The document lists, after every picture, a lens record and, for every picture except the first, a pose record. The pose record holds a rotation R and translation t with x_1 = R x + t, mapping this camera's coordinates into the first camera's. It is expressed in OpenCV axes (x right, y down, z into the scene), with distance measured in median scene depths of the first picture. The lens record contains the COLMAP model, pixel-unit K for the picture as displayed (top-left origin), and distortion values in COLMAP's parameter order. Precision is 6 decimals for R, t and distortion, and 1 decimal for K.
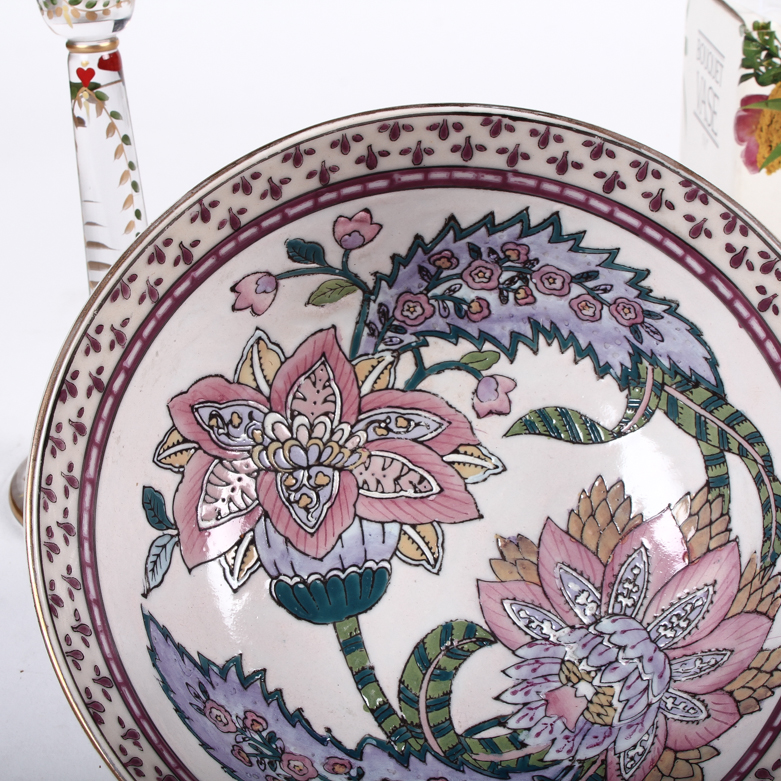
lens RADIAL K [[1343.1, 0, 390.5], [0, 1343.1, 390.5], [0, 0, 1]] dist [-0.101743, 0.092675]
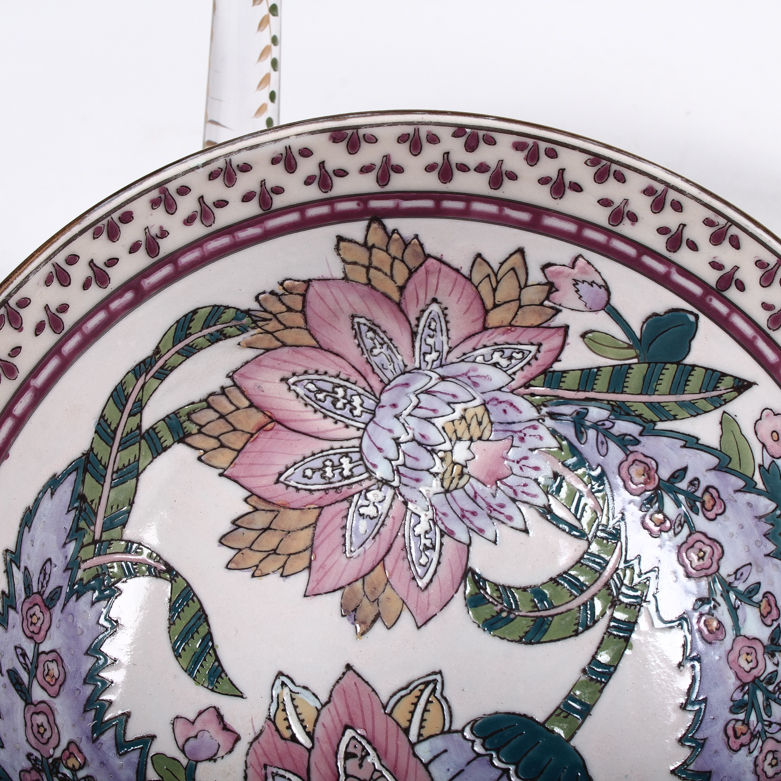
lens RADIAL K [[1343.1, 0, 390.5], [0, 1343.1, 390.5], [0, 0, 1]] dist [-0.101743, 0.092675]
pose [[-0.556158, -0.774533, 0.301307, -0.060779], [0.777388, -0.356640, 0.518146, -0.248452], [-0.293863, 0.522404, 0.800461, 0.281518]]
